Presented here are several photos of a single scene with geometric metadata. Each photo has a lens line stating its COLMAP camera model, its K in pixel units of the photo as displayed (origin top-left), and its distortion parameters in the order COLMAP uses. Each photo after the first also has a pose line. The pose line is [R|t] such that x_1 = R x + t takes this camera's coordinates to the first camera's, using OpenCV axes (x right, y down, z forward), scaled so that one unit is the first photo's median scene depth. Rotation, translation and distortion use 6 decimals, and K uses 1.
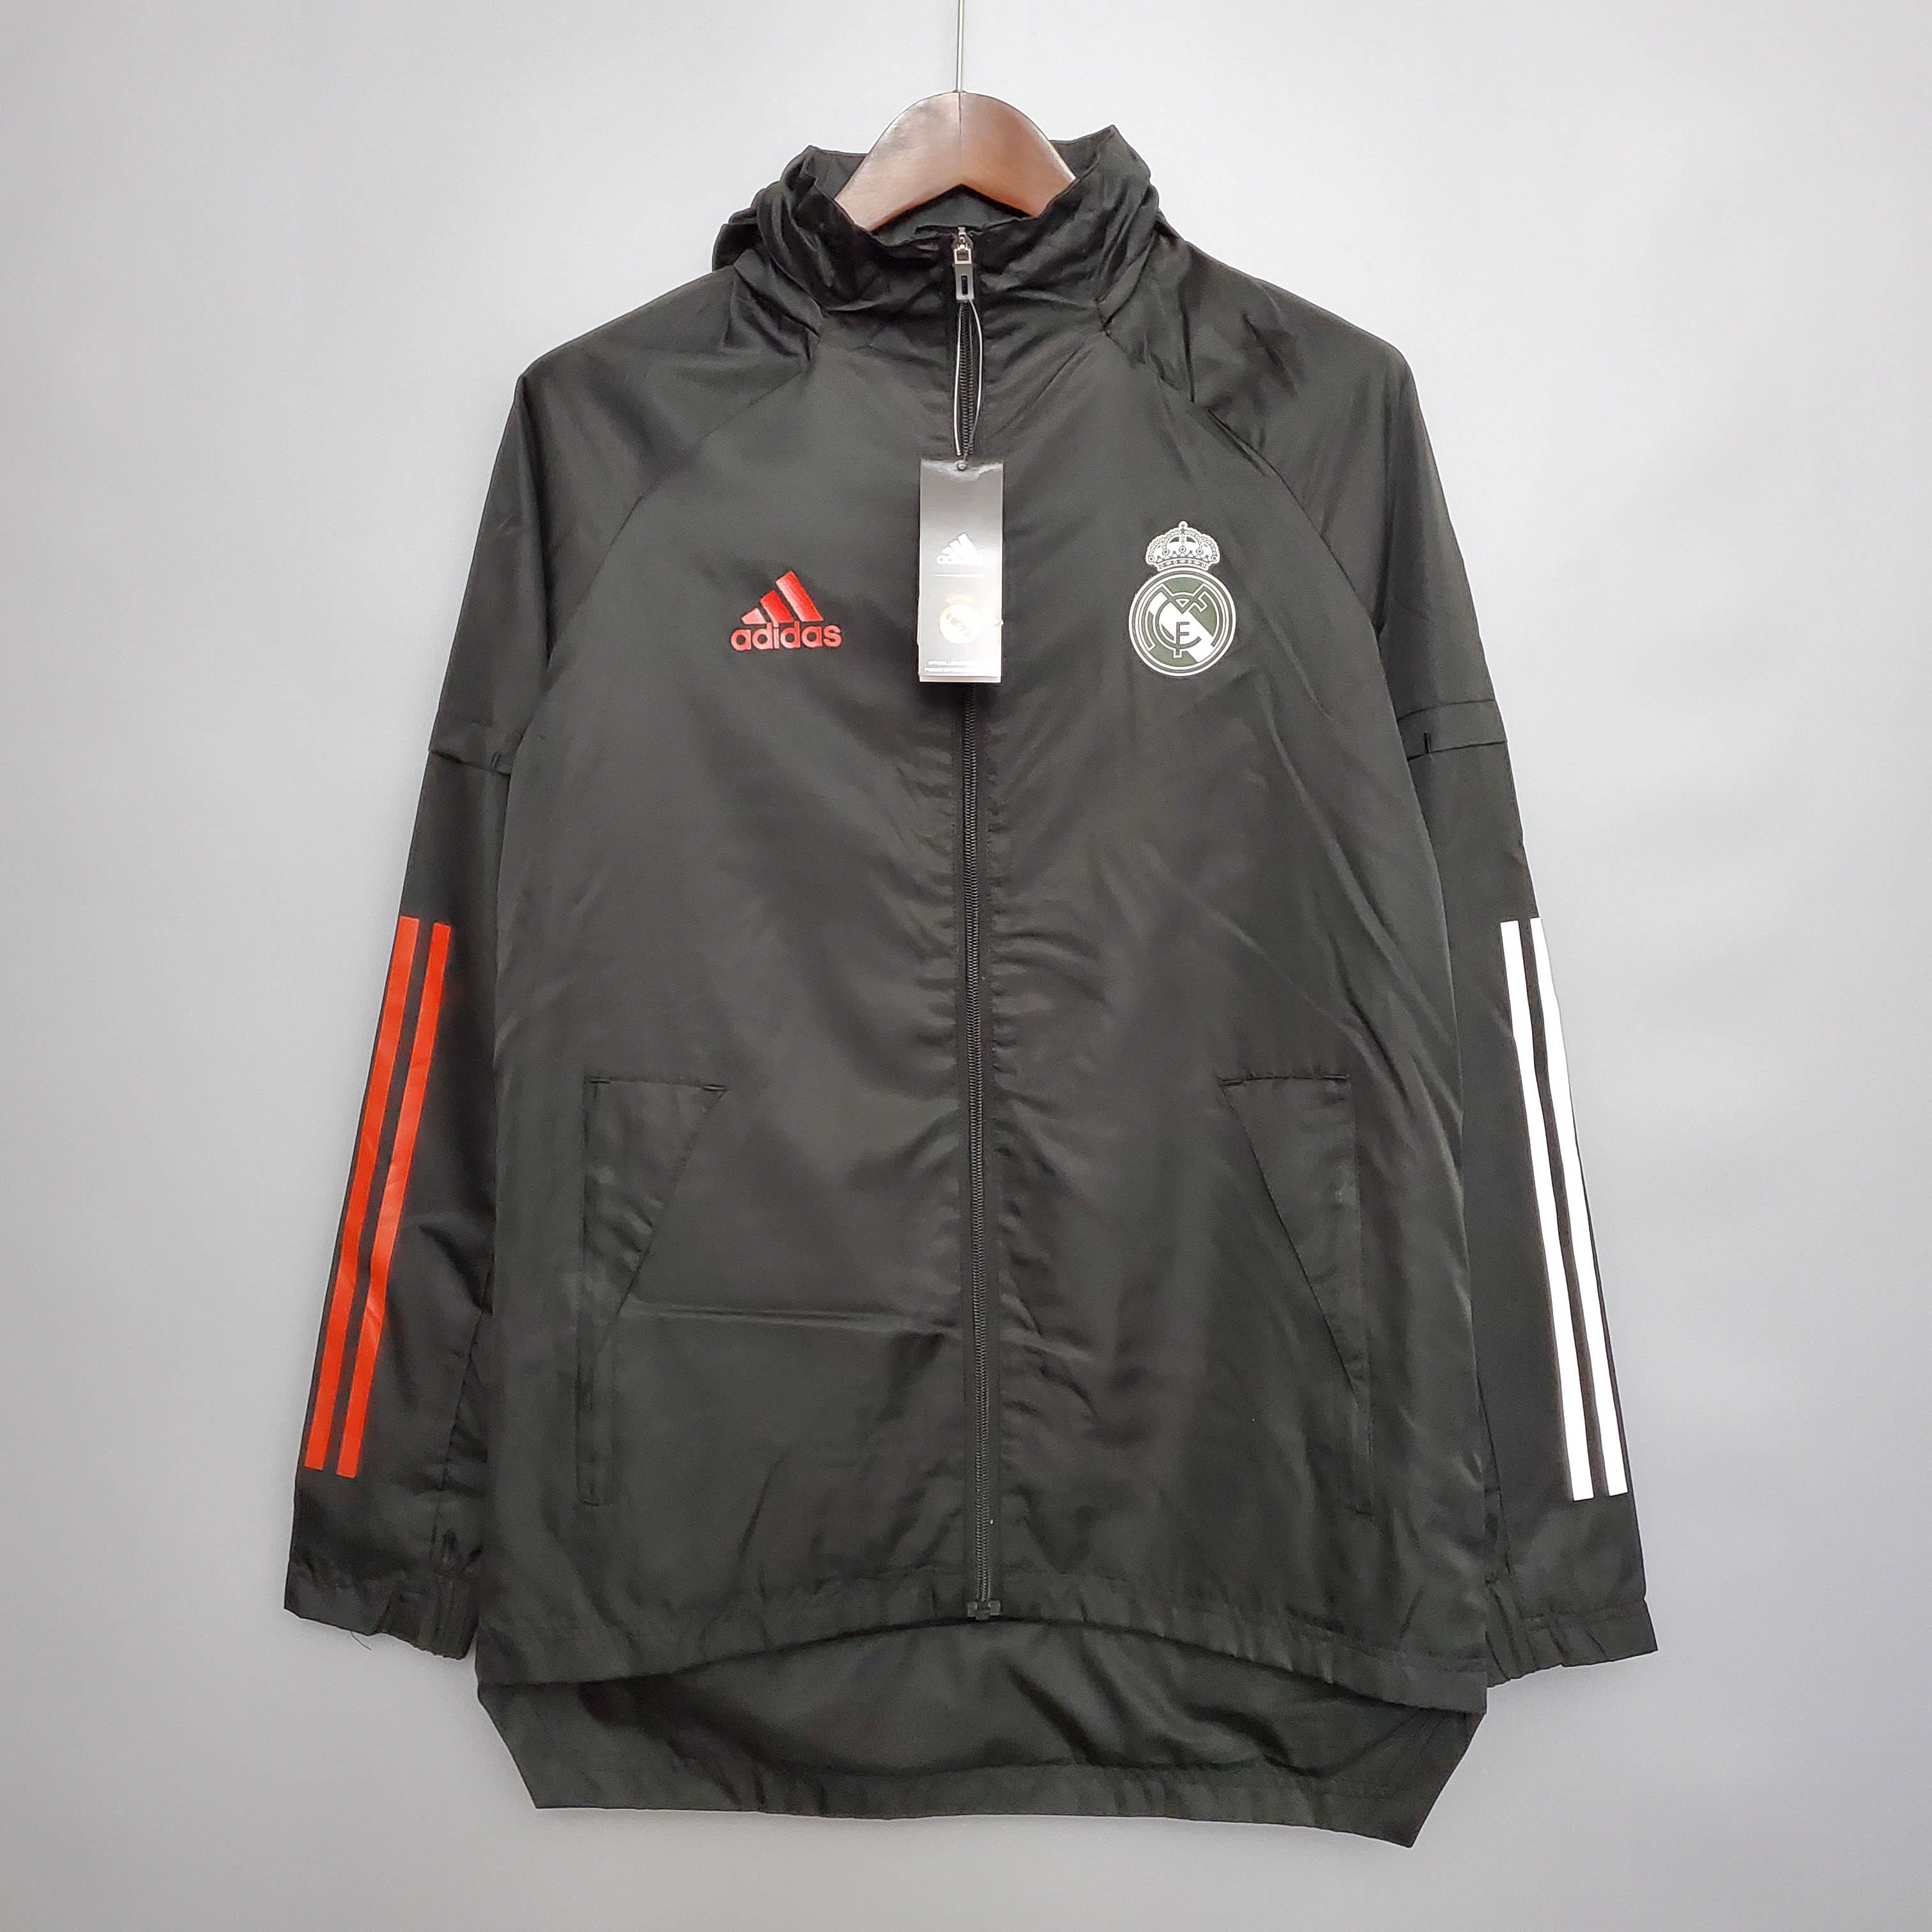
lens RADIAL K [[2001.7, 0, 1011.6], [0, 2001.7, 974.7], [0, 0, 1]] dist [0.116938, -0.307371]
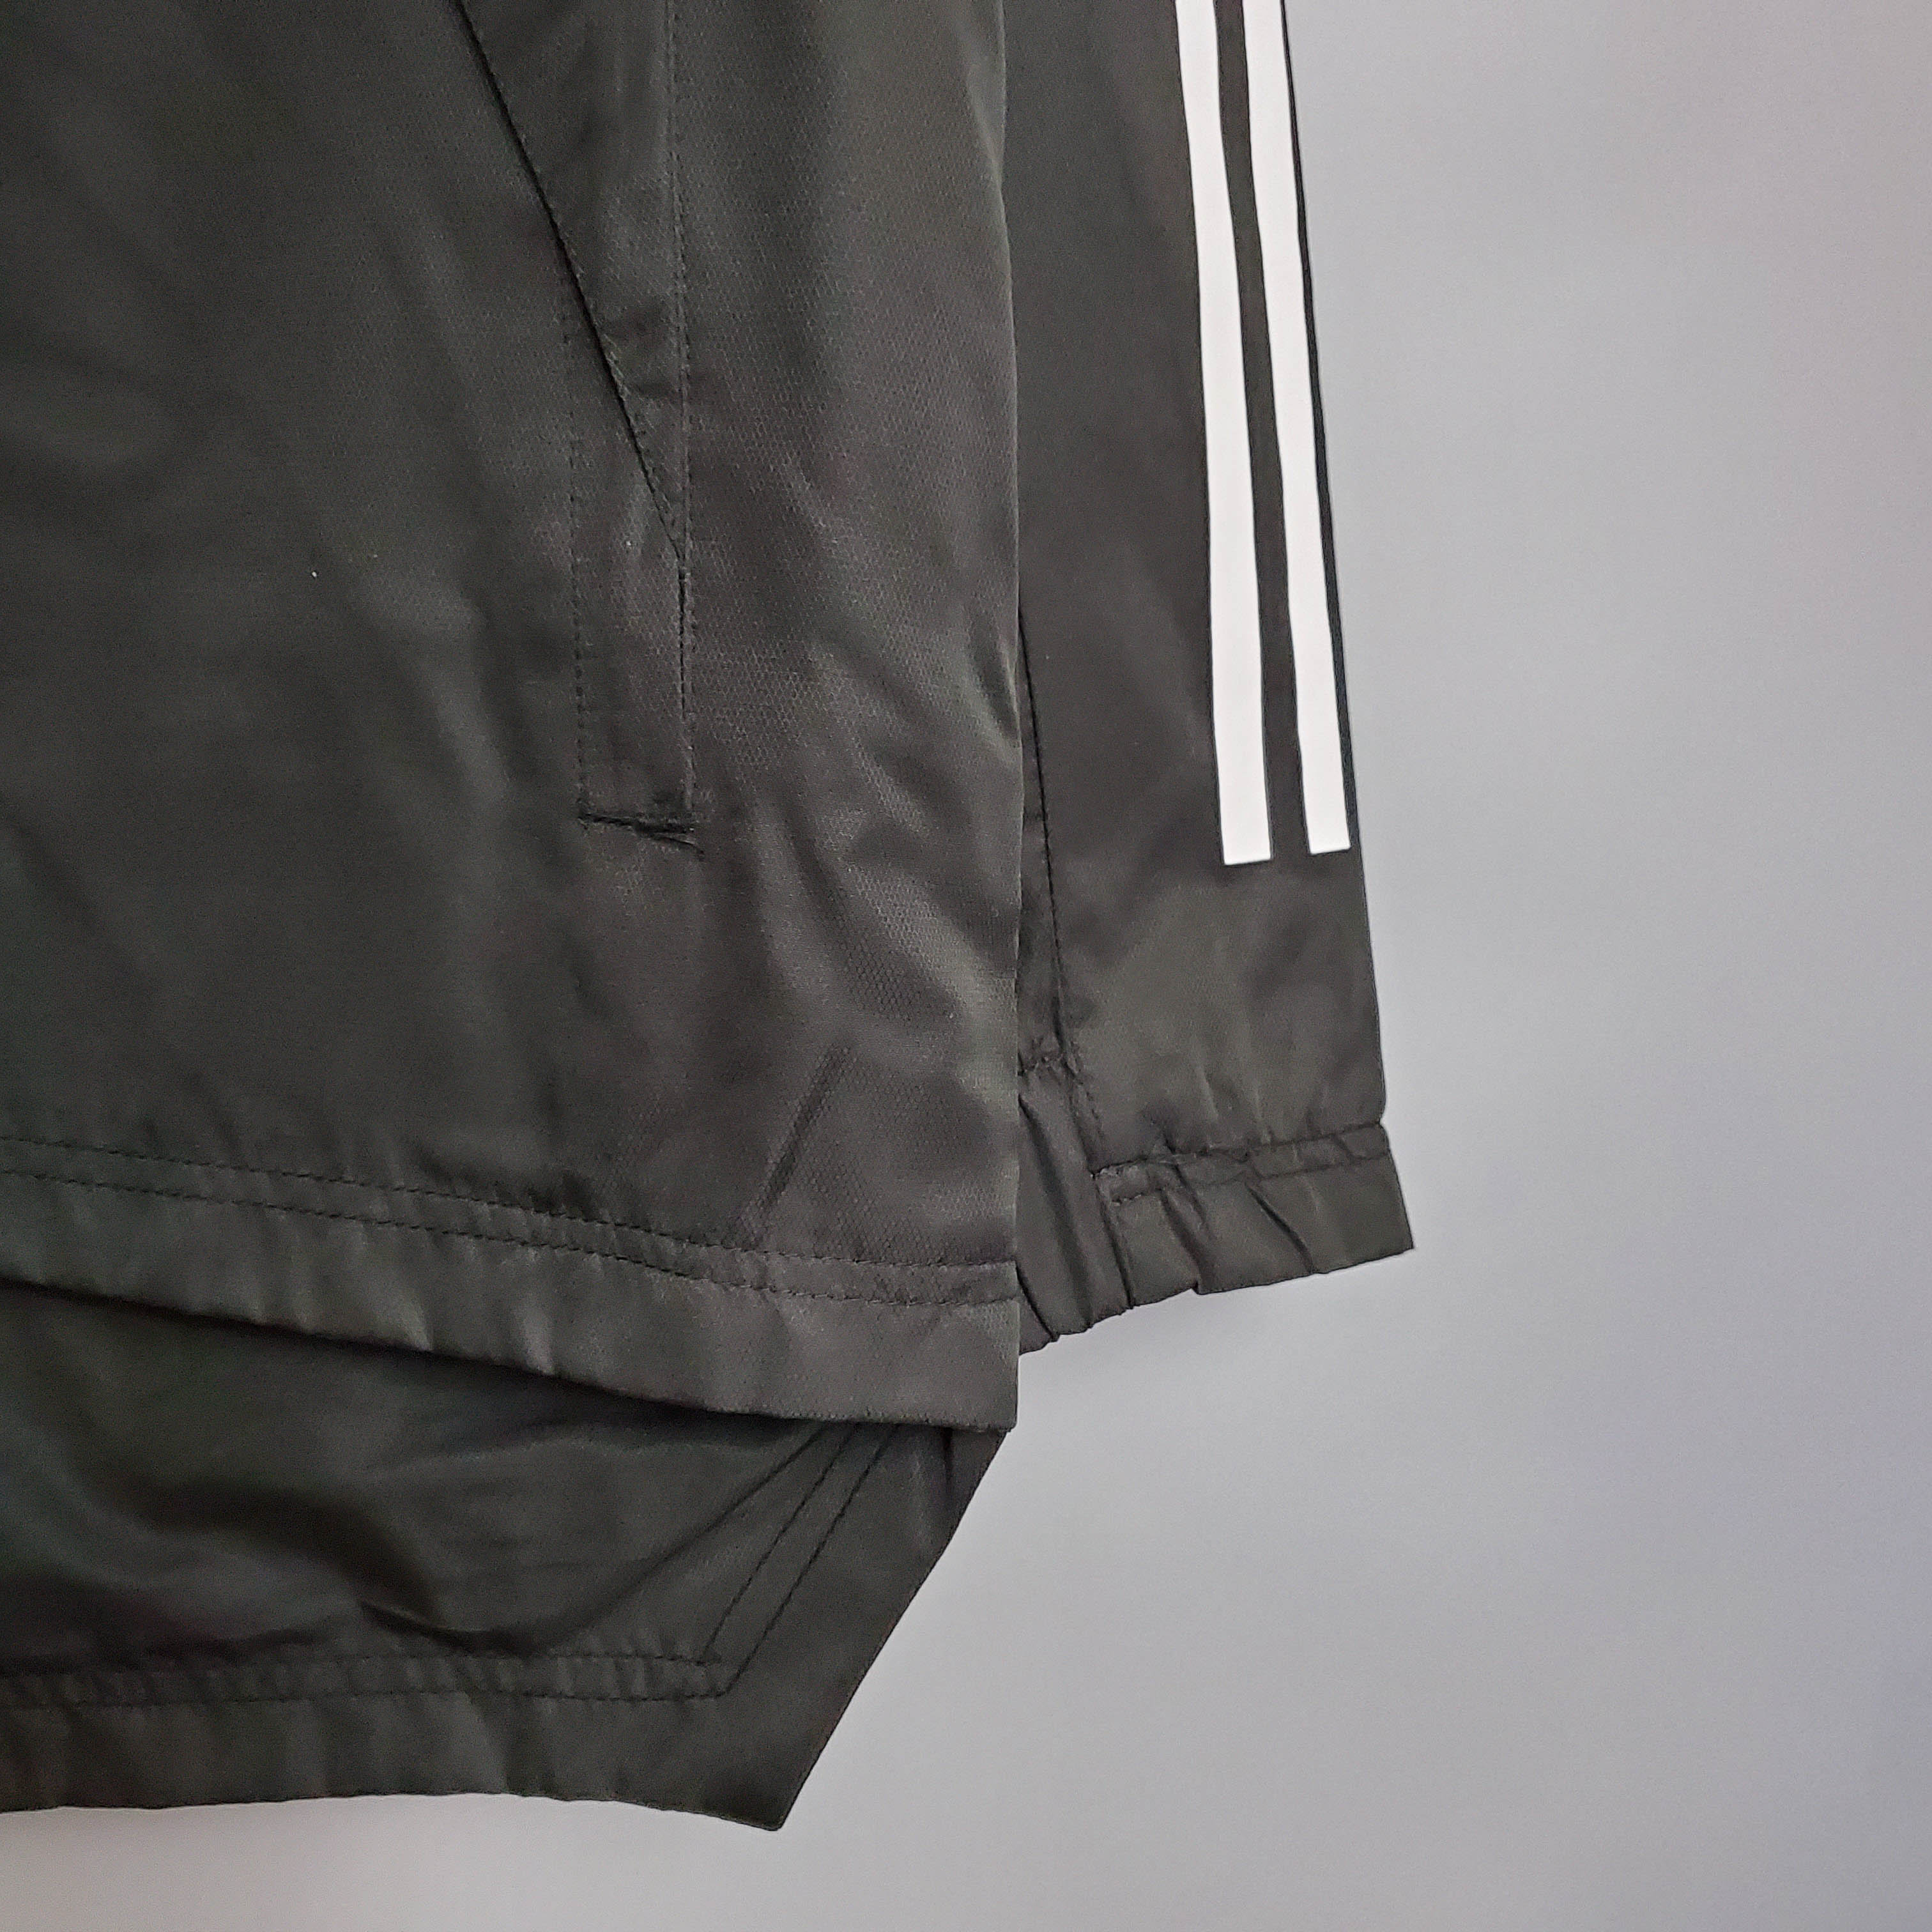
lens RADIAL K [[2001.7, 0, 1011.6], [0, 2001.7, 974.7], [0, 0, 1]] dist [0.116938, -0.307371]
pose [[0.947868, 0.005555, 0.318614, 0.123260], [-0.030748, 0.996777, 0.074093, 0.257014], [-0.317176, -0.080027, 0.944984, 0.667649]]
